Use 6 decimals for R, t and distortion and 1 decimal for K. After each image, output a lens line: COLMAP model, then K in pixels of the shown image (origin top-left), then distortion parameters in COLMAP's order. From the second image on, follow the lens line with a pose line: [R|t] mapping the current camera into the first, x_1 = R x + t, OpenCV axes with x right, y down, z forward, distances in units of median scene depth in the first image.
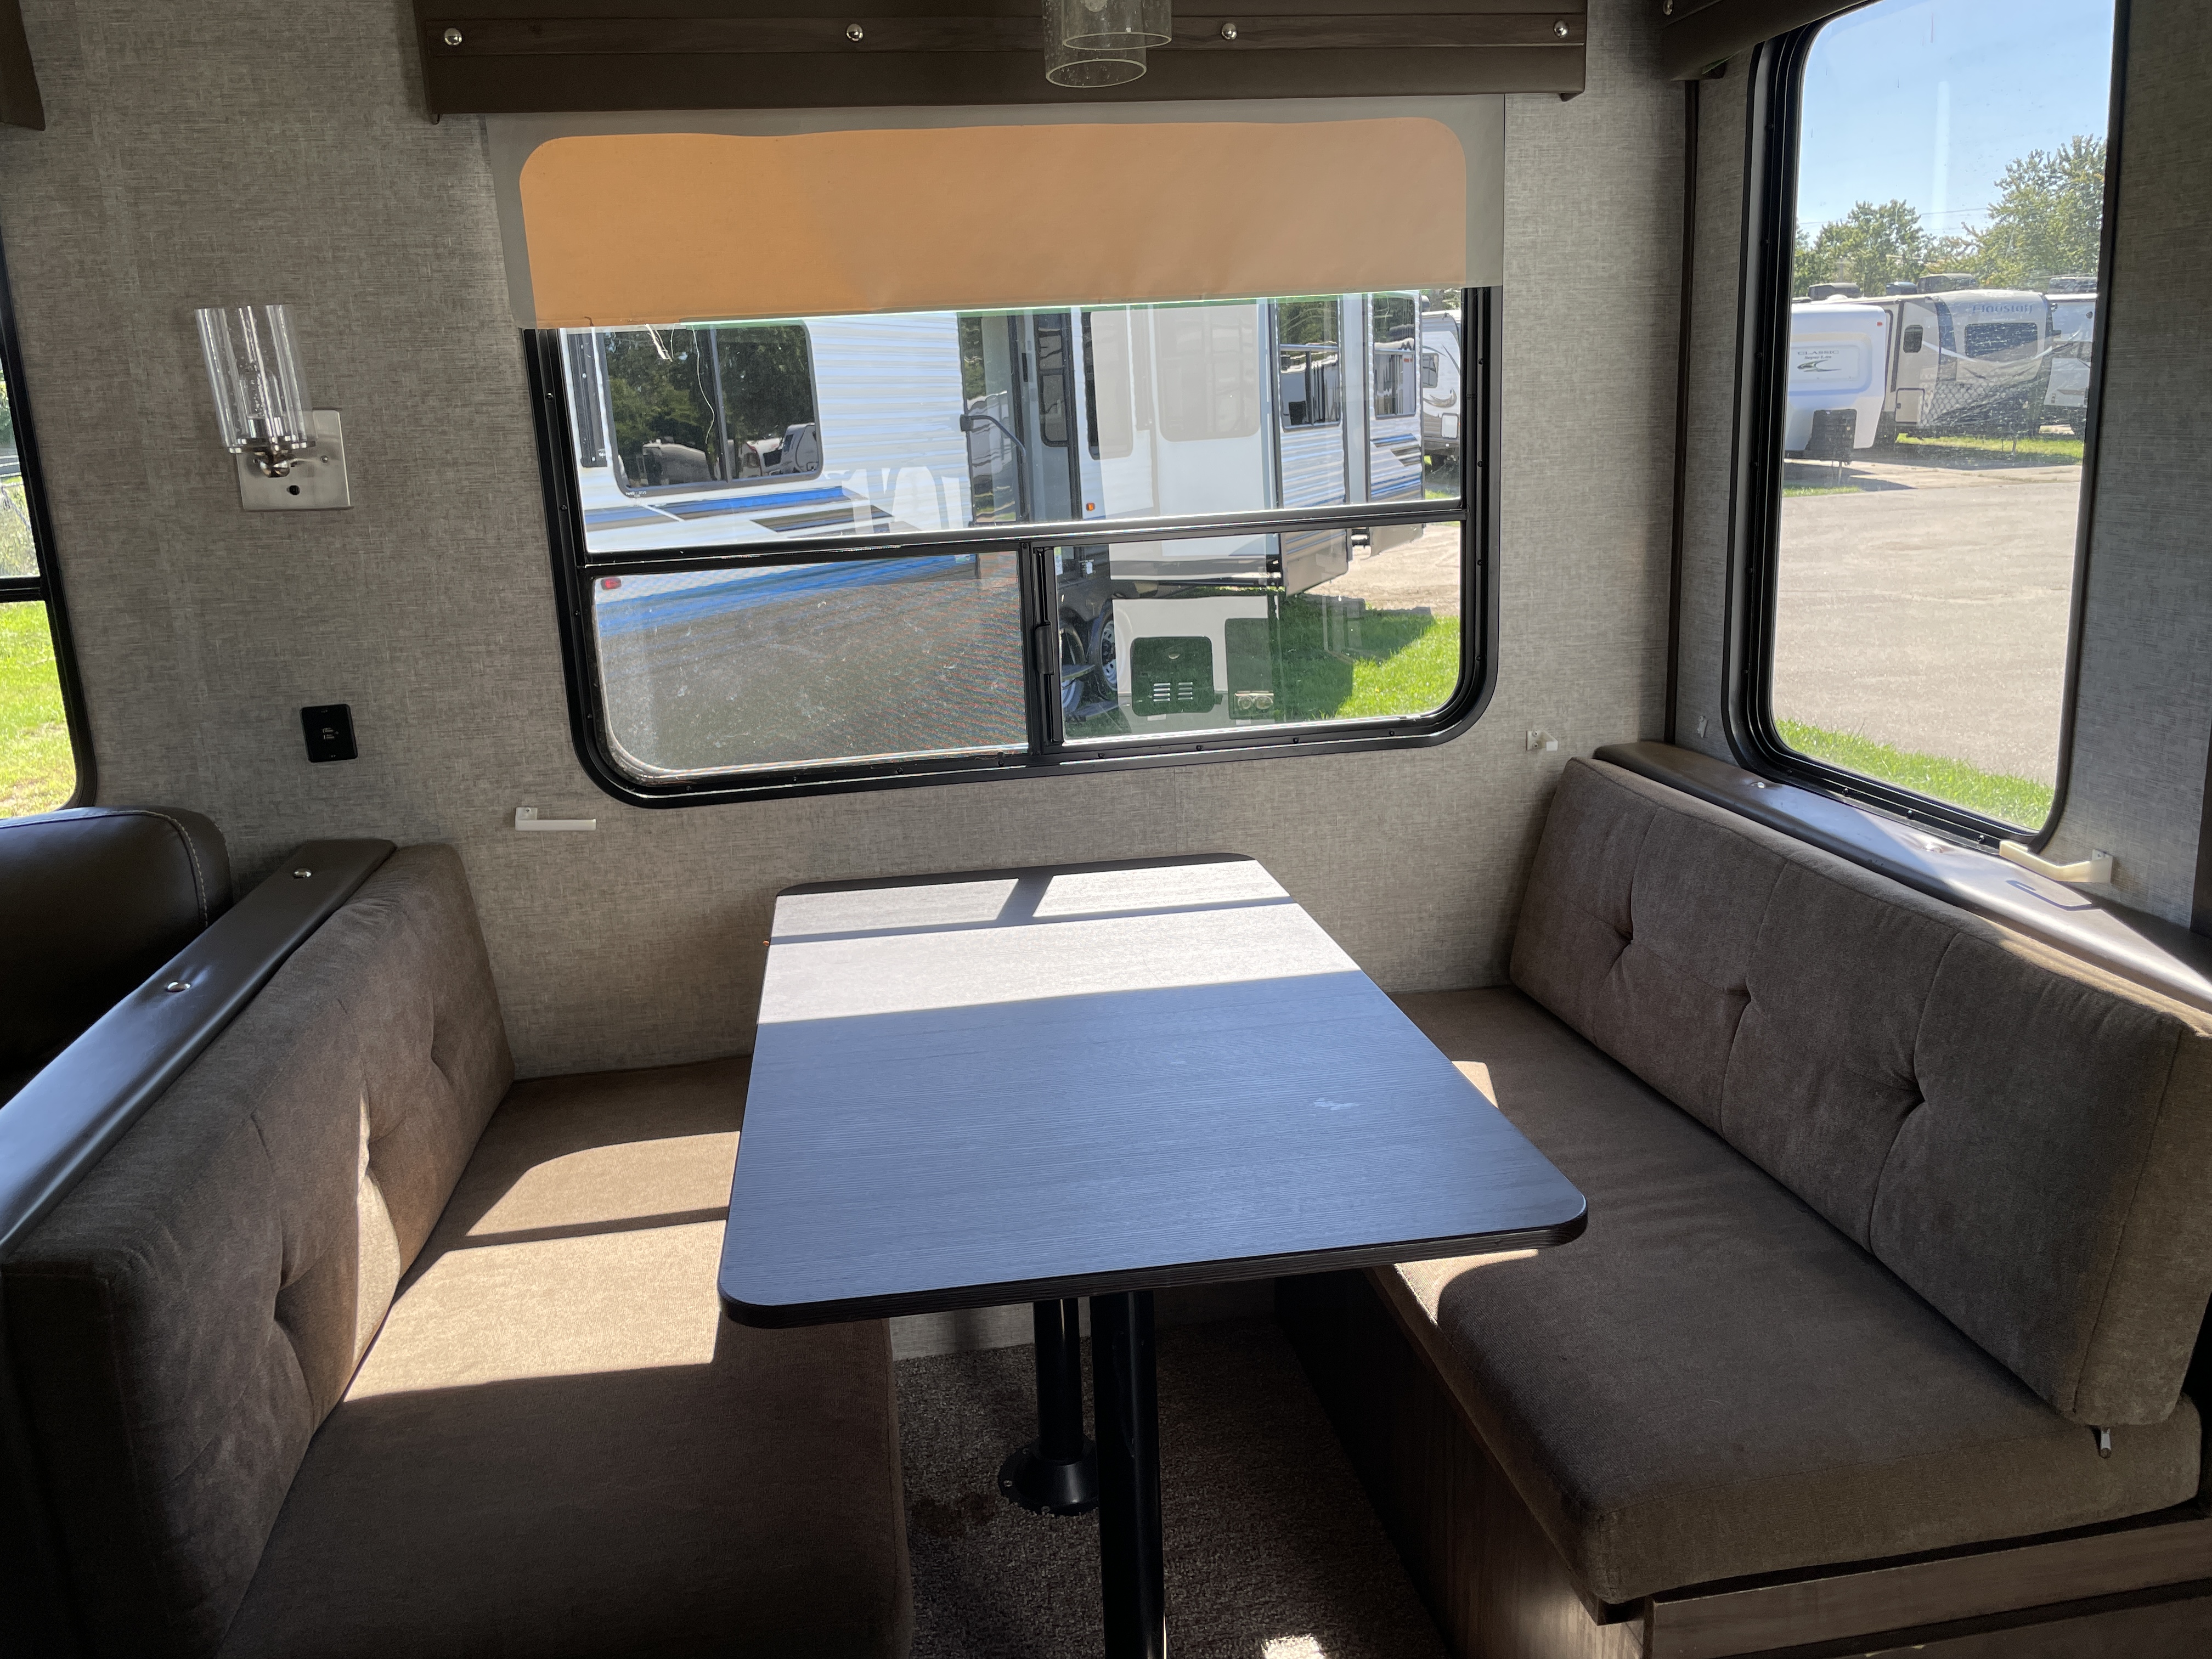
lens RADIAL K [[1739.1, 0, 1112.0], [0, 1739.1, 822.8], [0, 0, 1]] dist [0.062579, -0.080919]
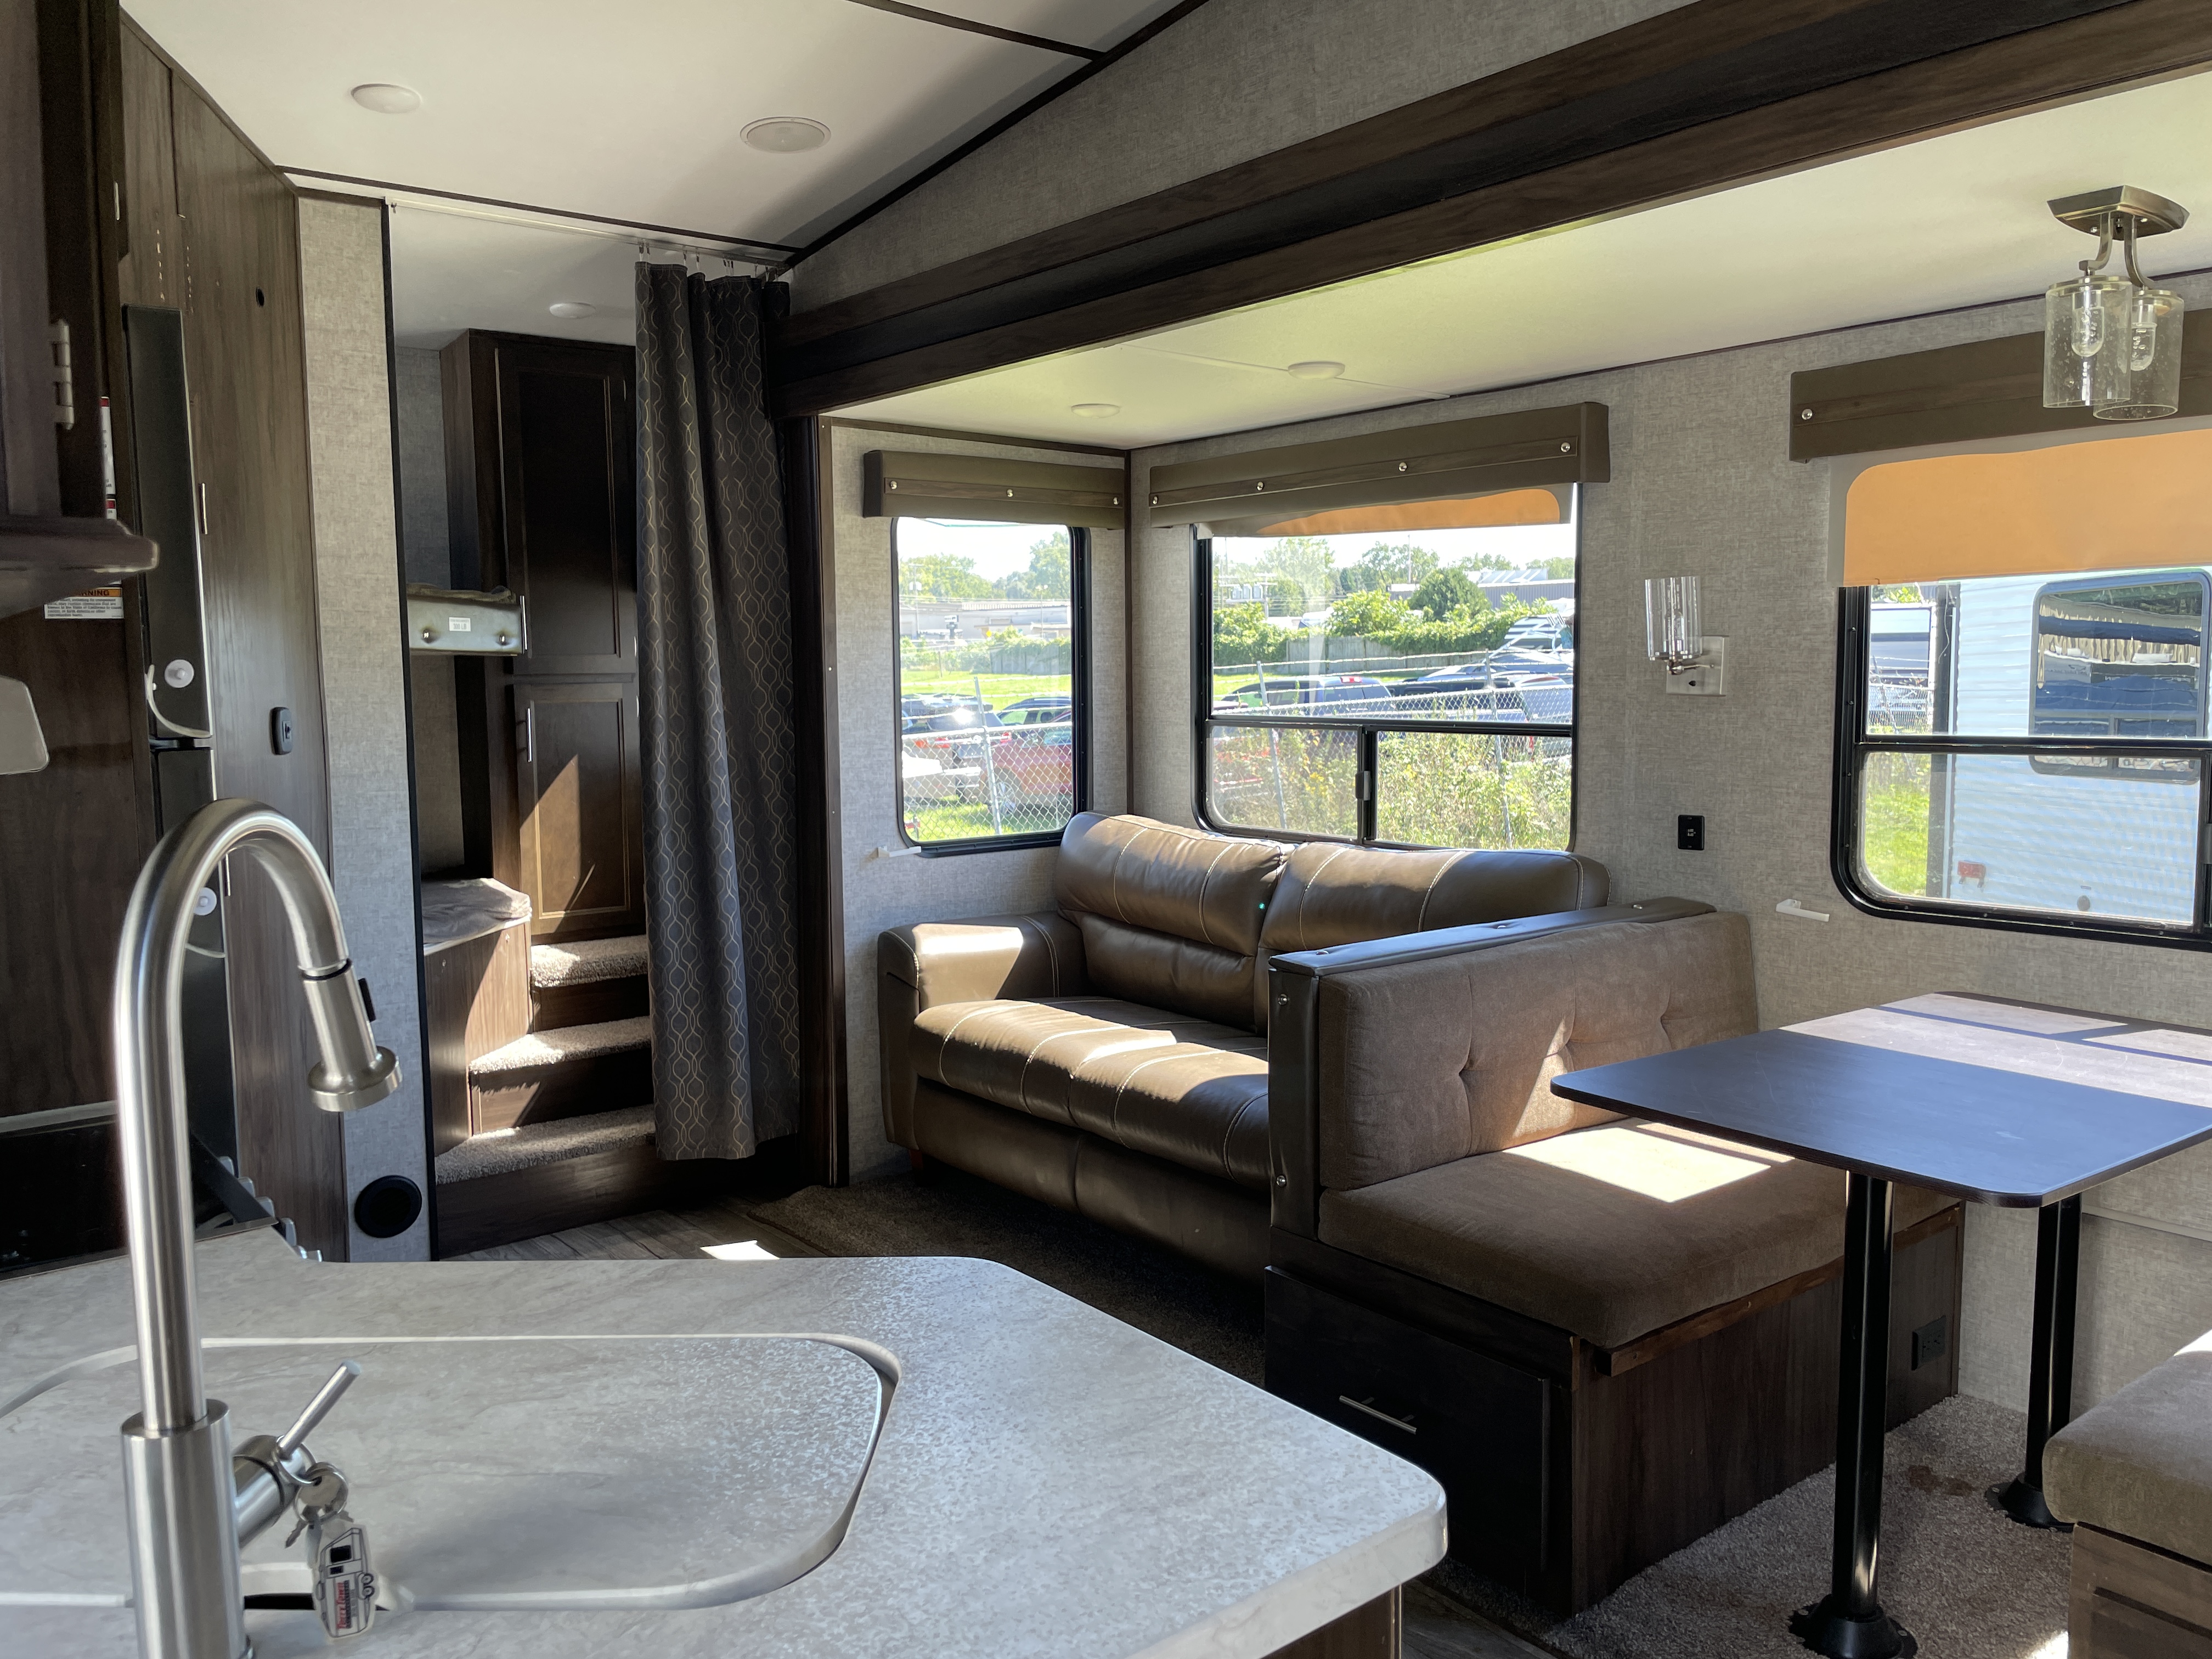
lens RADIAL K [[1739.1, 0, 1036.8], [0, 1739.1, 823.3], [0, 0, 1]] dist [0.062579, -0.080919]
pose [[0.457386, 0.119655, -0.881181, 0.704400], [-0.221880, 0.974922, 0.017215, 0.046776], [0.861143, 0.187642, 0.472465, -0.279328]]
